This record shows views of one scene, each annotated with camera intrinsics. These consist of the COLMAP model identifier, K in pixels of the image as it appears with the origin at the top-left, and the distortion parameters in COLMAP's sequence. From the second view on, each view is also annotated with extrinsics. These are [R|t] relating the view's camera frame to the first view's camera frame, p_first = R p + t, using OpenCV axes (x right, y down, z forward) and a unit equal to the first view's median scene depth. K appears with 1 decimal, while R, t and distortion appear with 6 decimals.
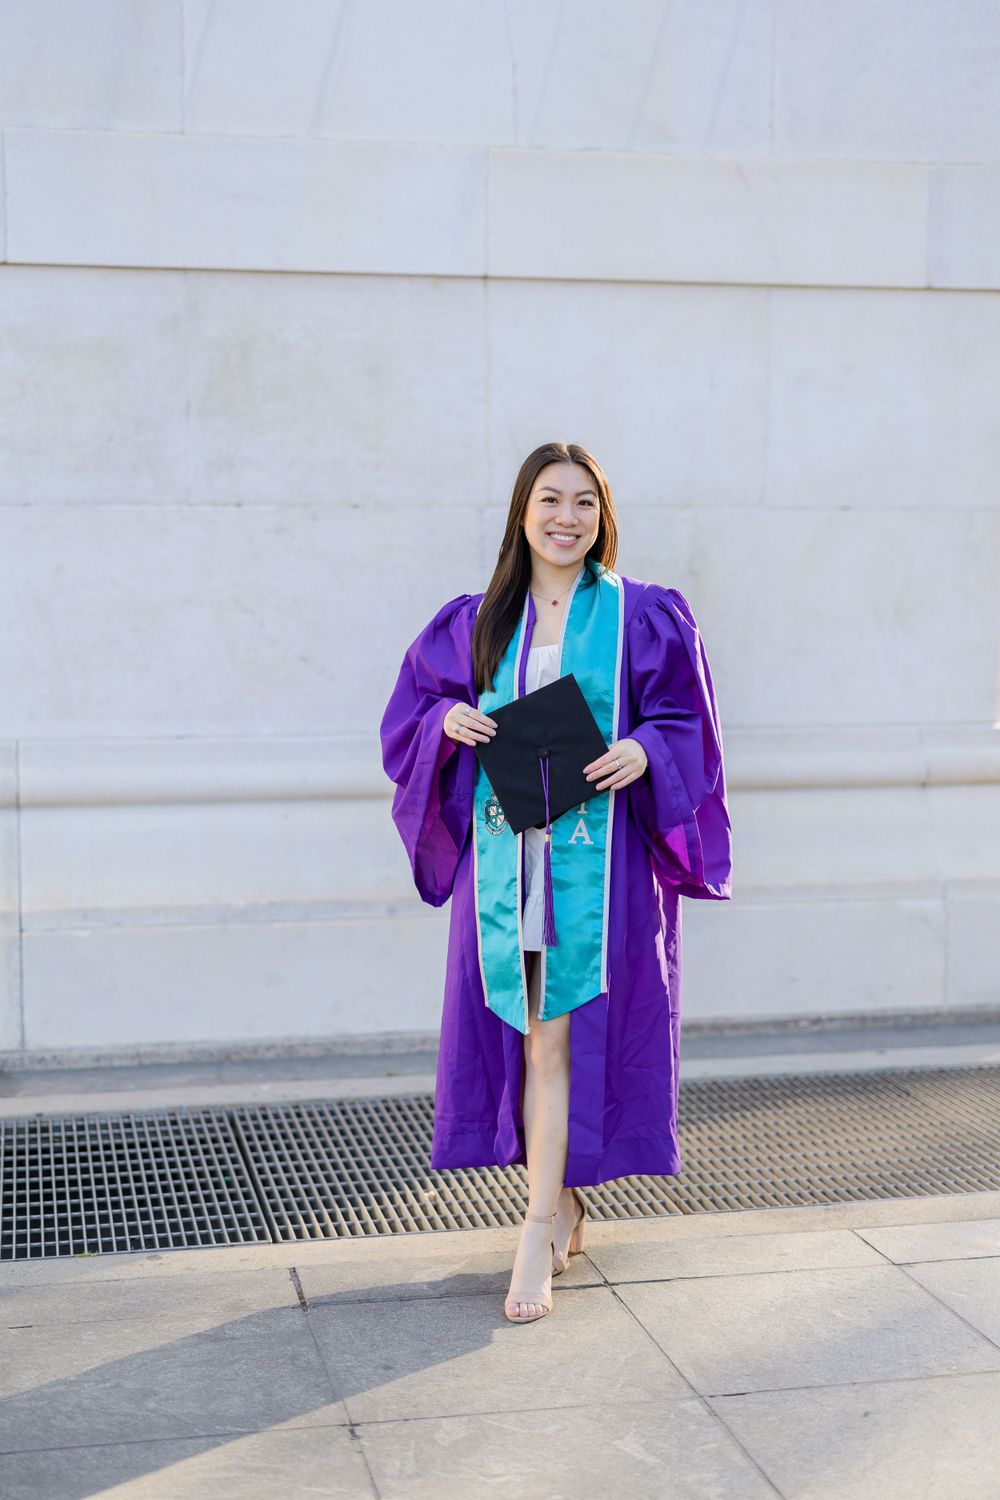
lens RADIAL K [[2148.5, 0, 494.2], [0, 2148.5, 749.2], [0, 0, 1]] dist [0.008133, 0.080048]
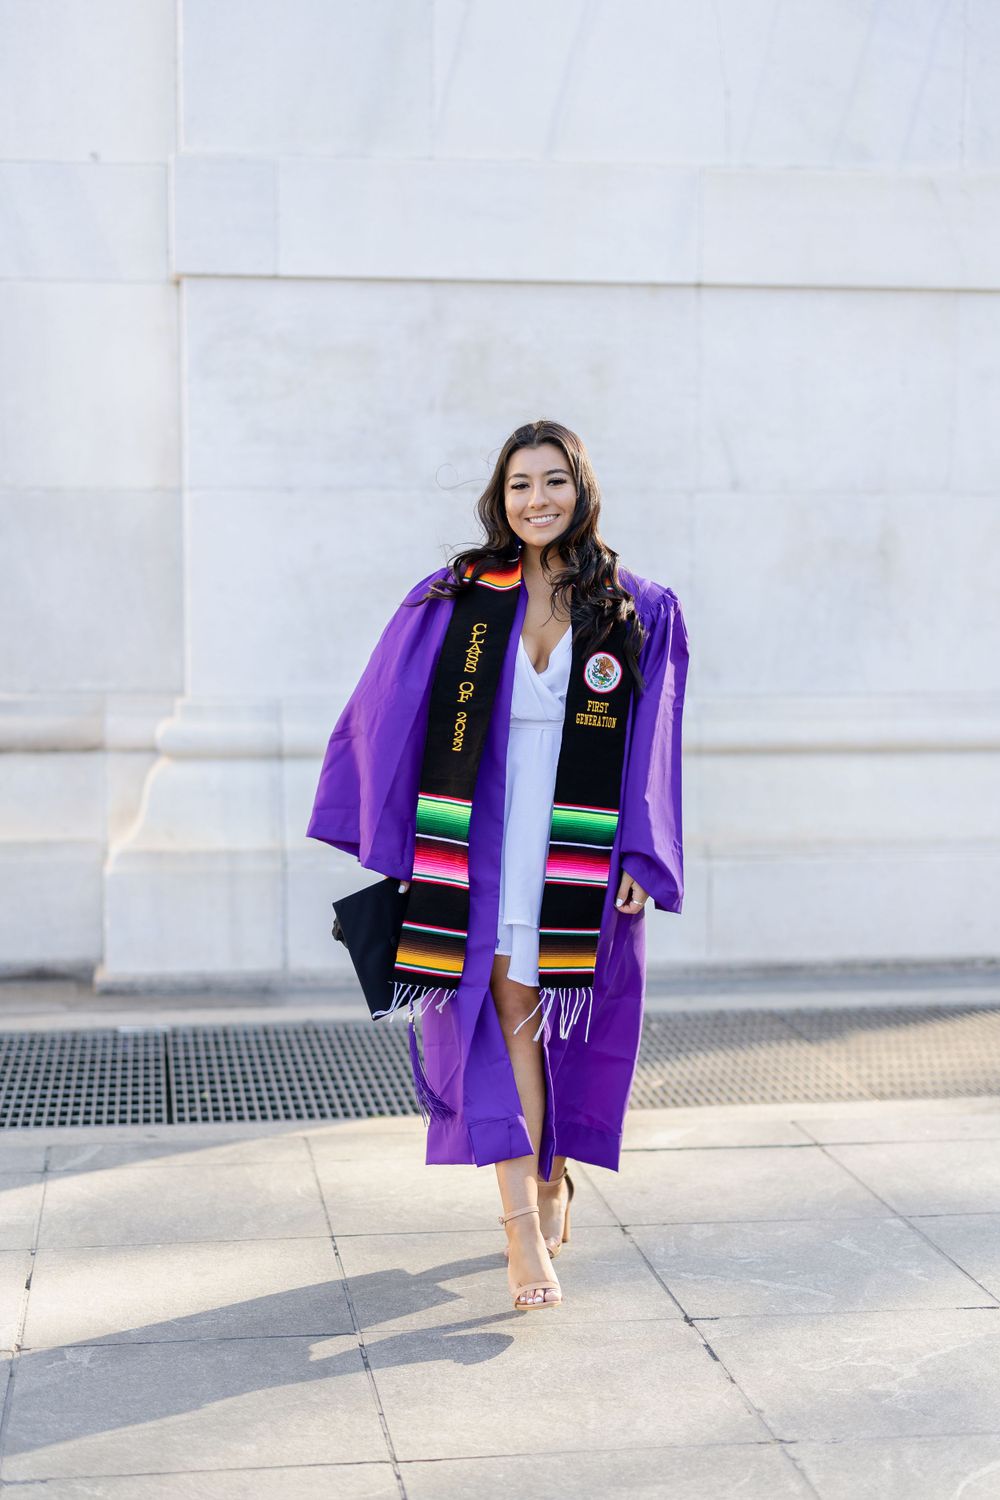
lens RADIAL K [[2220.0, 0, 496.3], [0, 2220.0, 764.0], [0, 0, 1]] dist [0.039285, 0.039611]
pose [[0.997713, 0.010423, -0.066782, -0.029248], [-0.009671, 0.999886, 0.011579, 0.015628], [0.066895, -0.010906, 0.997700, -0.158148]]
